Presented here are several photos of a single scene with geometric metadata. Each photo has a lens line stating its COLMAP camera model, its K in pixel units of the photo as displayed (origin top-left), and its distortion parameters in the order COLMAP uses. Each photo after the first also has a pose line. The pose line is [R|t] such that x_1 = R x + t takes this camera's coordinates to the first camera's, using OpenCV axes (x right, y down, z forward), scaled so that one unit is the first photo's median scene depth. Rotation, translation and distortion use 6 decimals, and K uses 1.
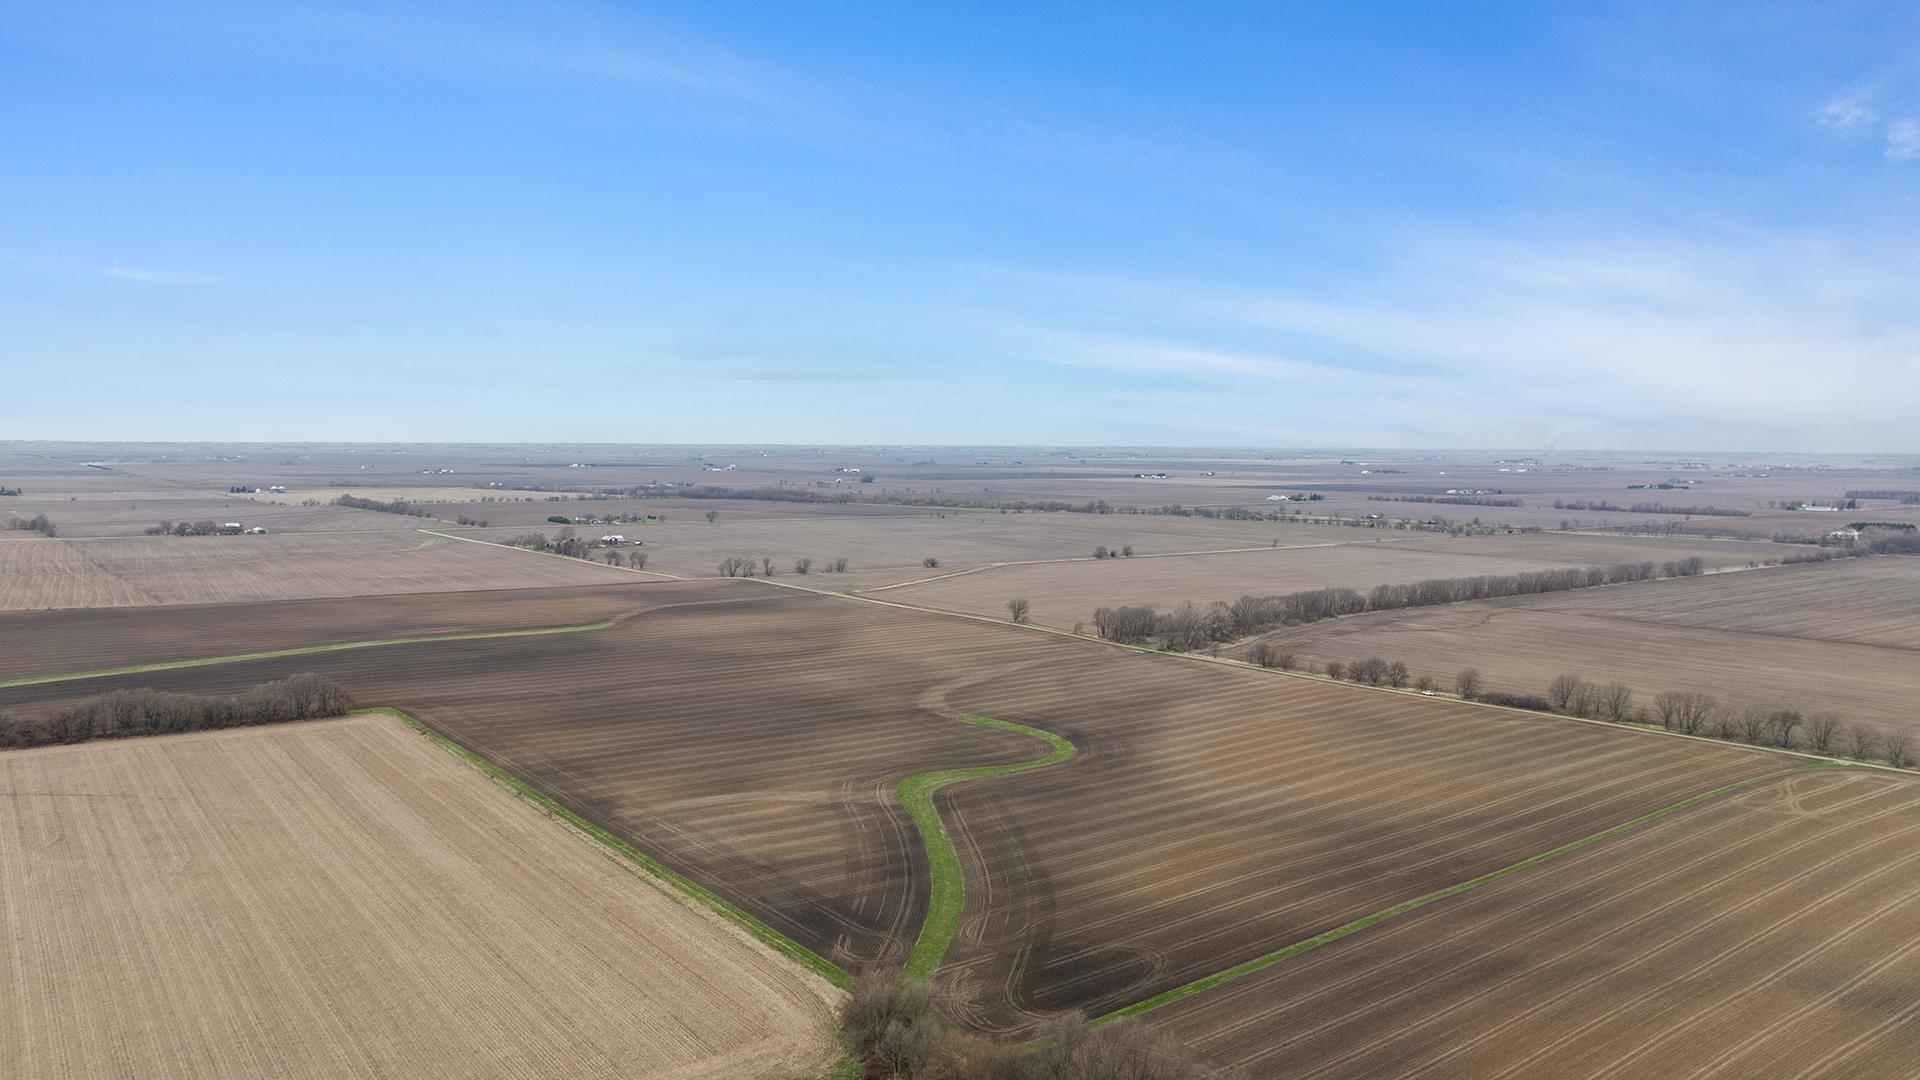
lens RADIAL K [[1343.3, 0, 967.7], [0, 1343.3, 525.9], [0, 0, 1]] dist [-0.035942, 0.033856]
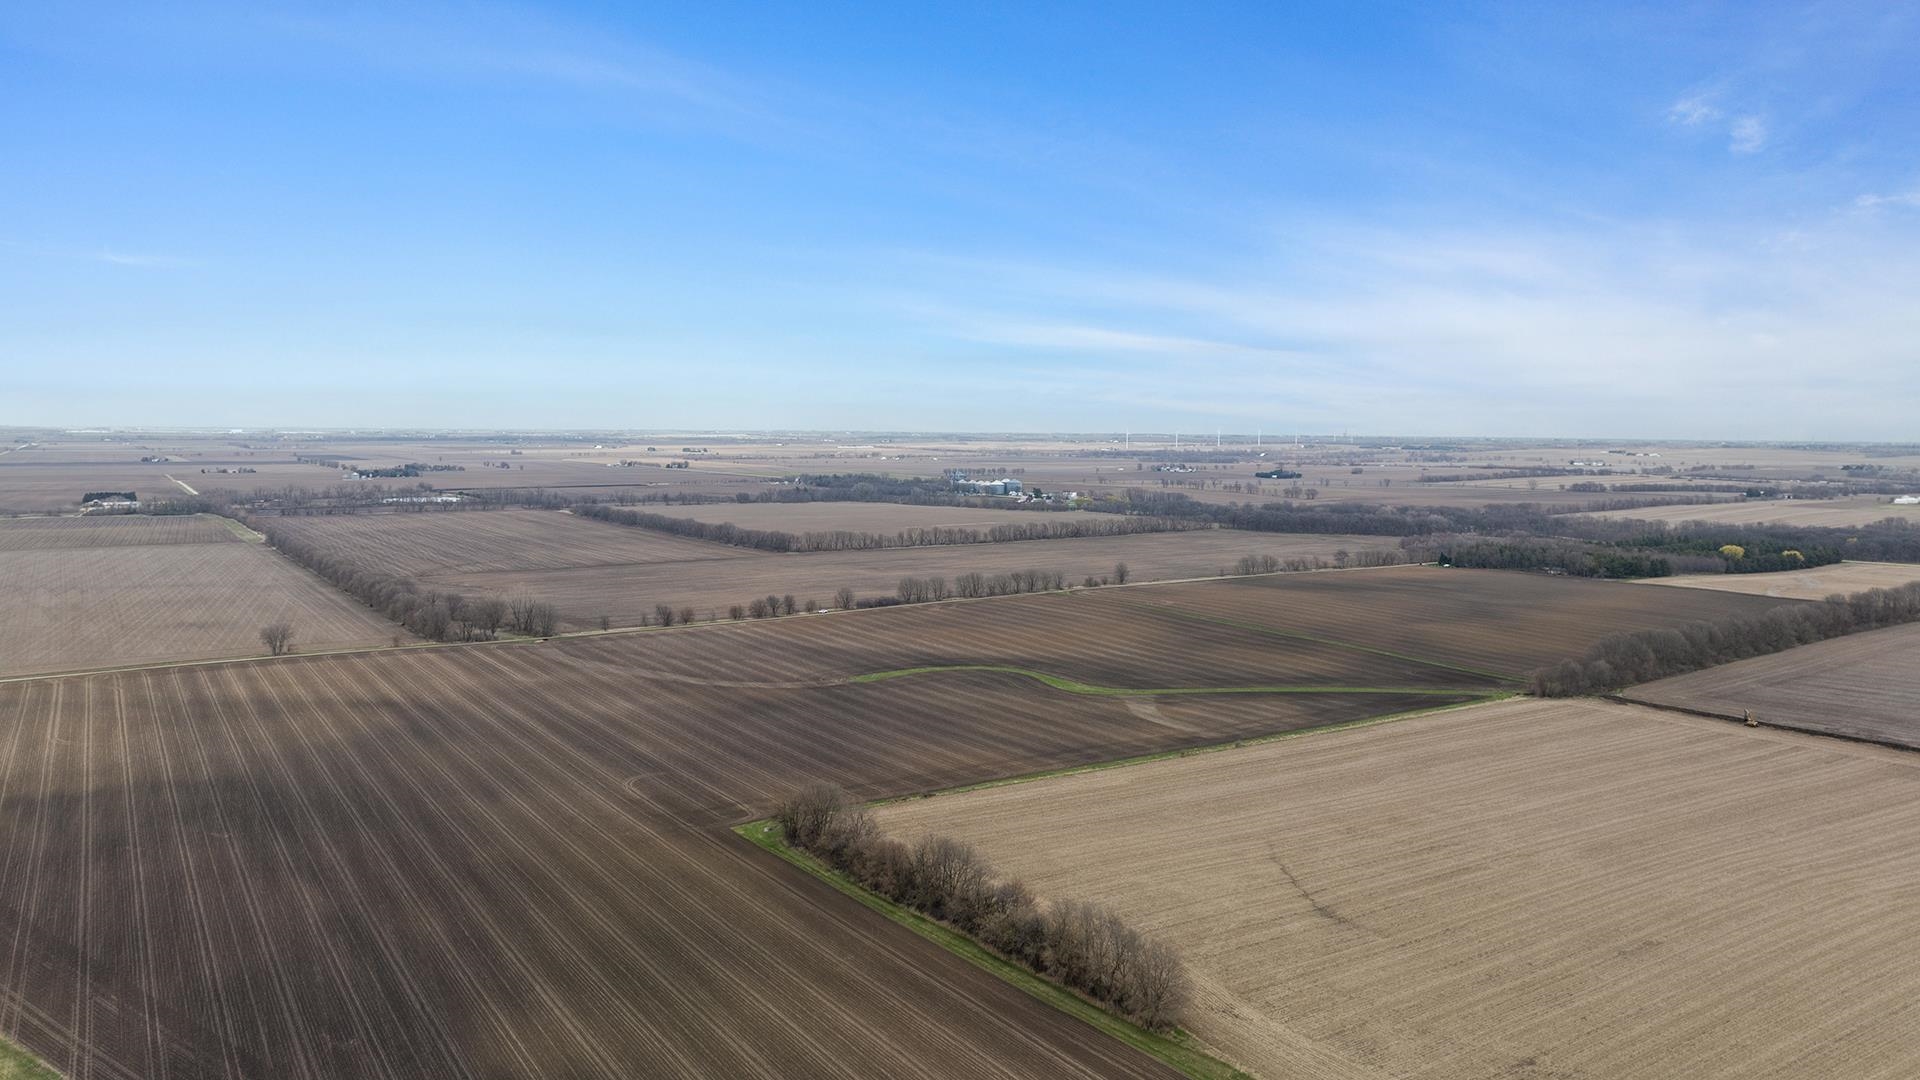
lens RADIAL K [[1343.3, 0, 948.5], [0, 1343.3, 542.7], [0, 0, 1]] dist [-0.035942, 0.033856]
pose [[0.078290, -0.090325, 0.992830, -1.518235], [0.053973, 0.994811, 0.086249, -0.083344], [-0.995469, 0.046833, 0.082759, 1.176760]]
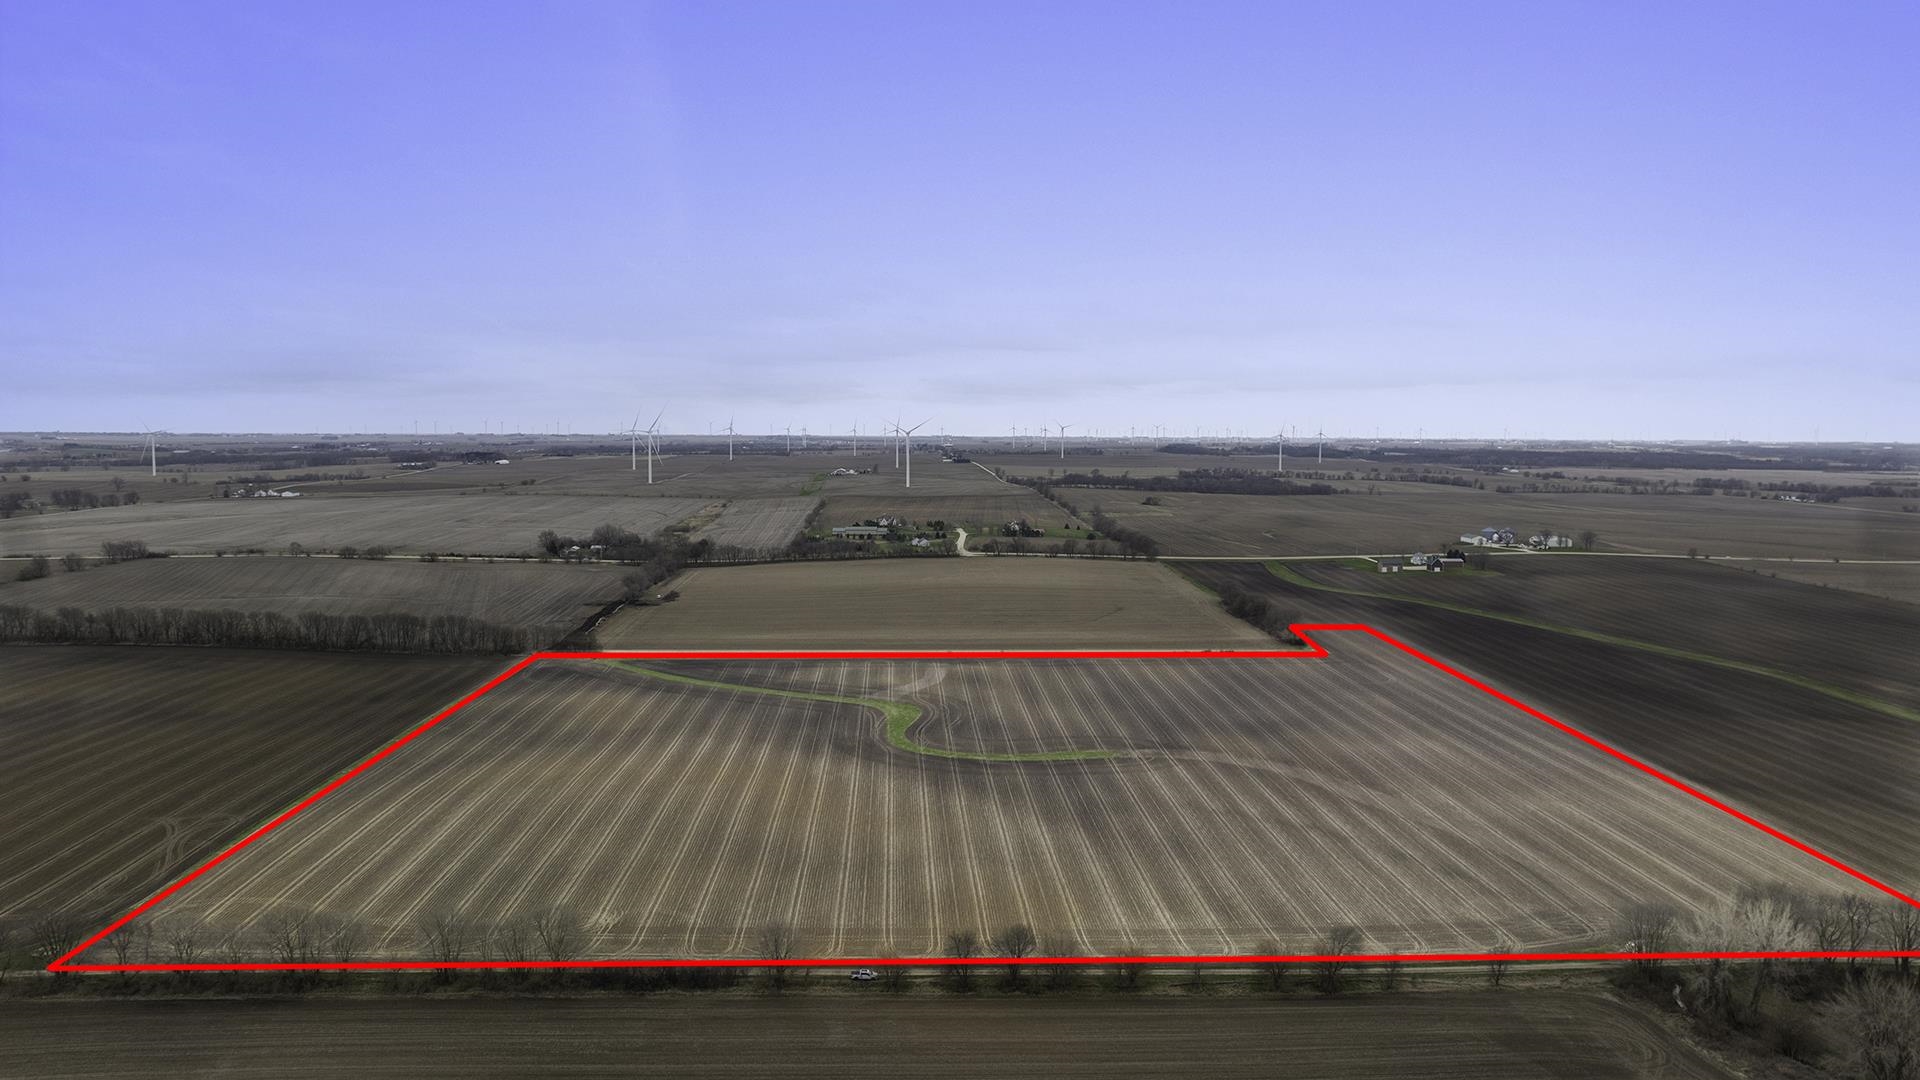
lens RADIAL K [[1343.3, 0, 962.7], [0, 1343.3, 537.0], [0, 0, 1]] dist [-0.035942, 0.033856]
pose [[-0.560884, 0.055027, -0.826064, 1.080704], [-0.061815, 0.992220, 0.108067, -0.117586], [0.825583, 0.111677, -0.553119, 1.964014]]
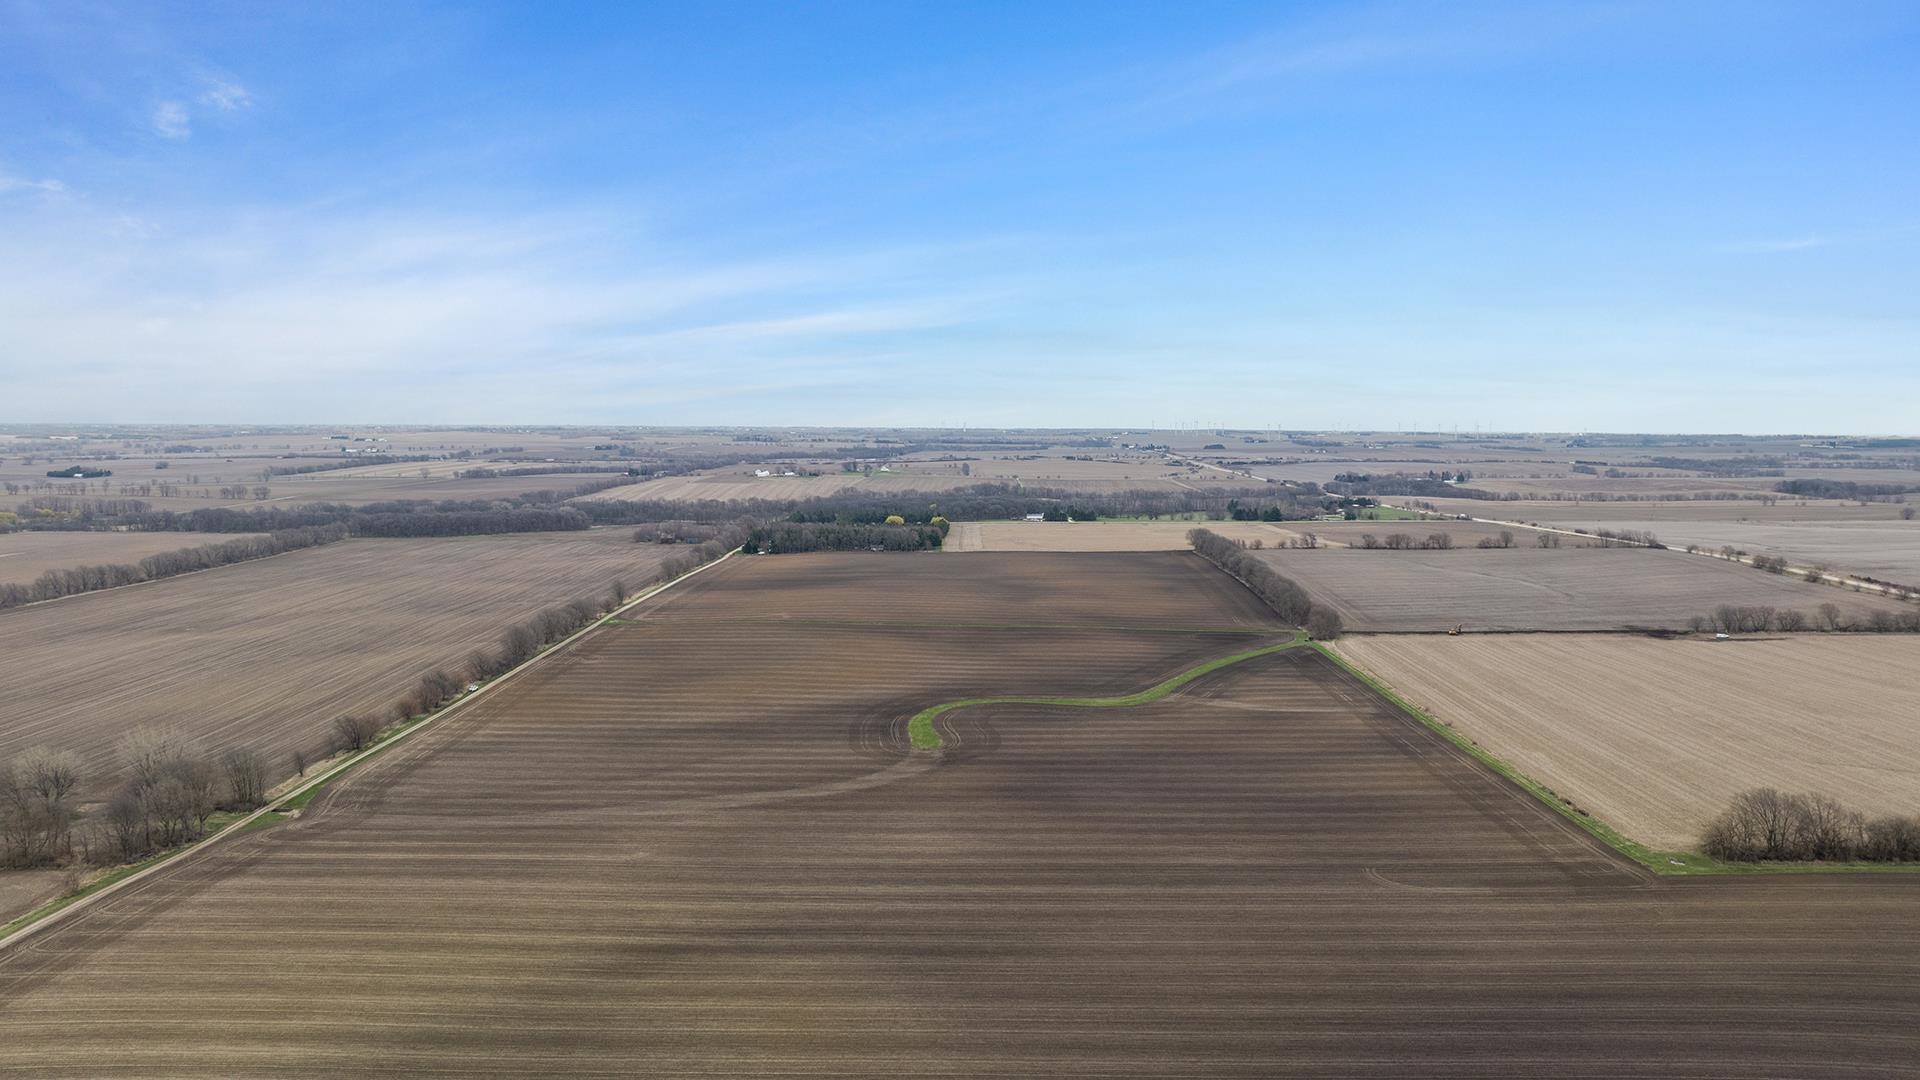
lens RADIAL K [[1343.3, 0, 972.5], [0, 1343.3, 540.5], [0, 0, 1]] dist [-0.035942, 0.033856]
pose [[-0.784285, -0.064628, 0.617025, -0.780133], [0.028950, 0.989664, 0.140456, -0.155806], [-0.619725, 0.128021, -0.774307, 2.325237]]
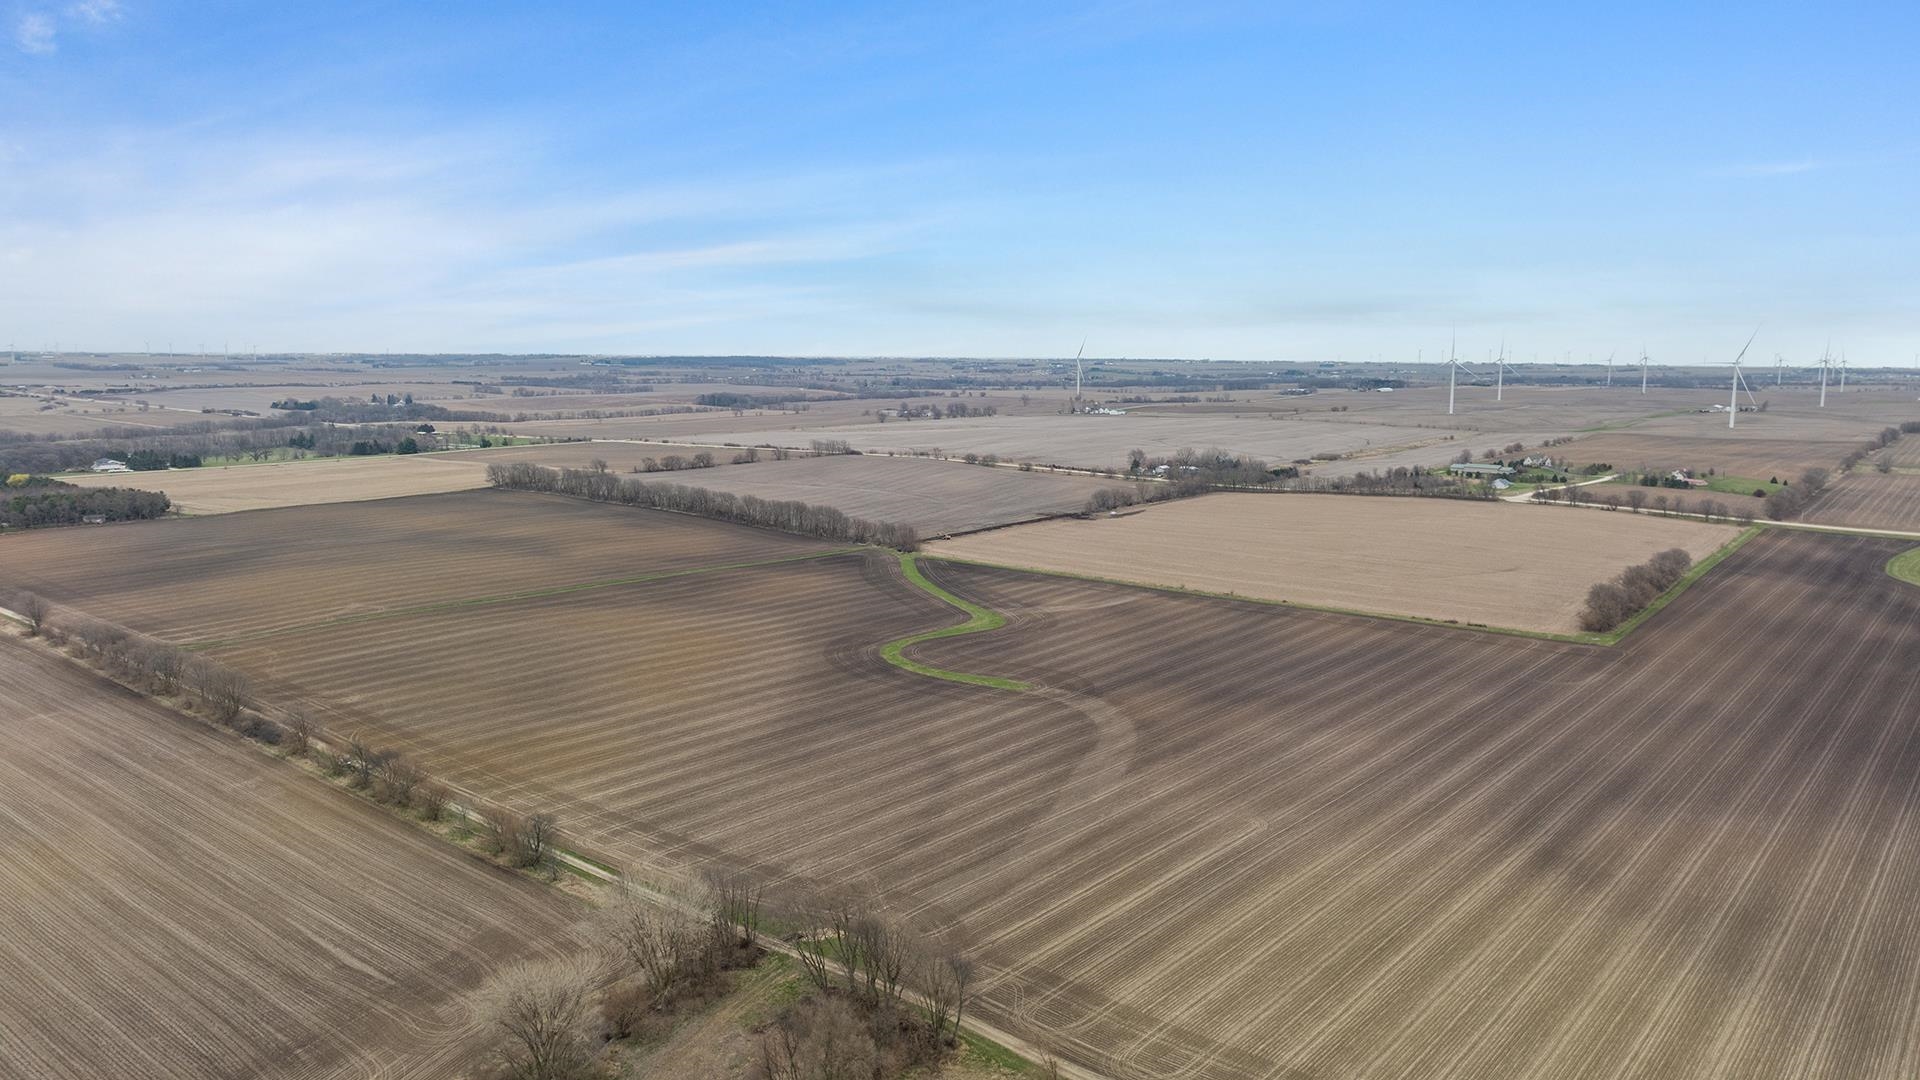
lens RADIAL K [[1343.3, 0, 975.5], [0, 1343.3, 529.8], [0, 0, 1]] dist [-0.035942, 0.033856]
pose [[-0.971599, 0.014605, -0.236184, 0.320969], [-0.031439, 0.981279, 0.190011, -0.159230], [0.234537, 0.192039, -0.952950, 2.520321]]
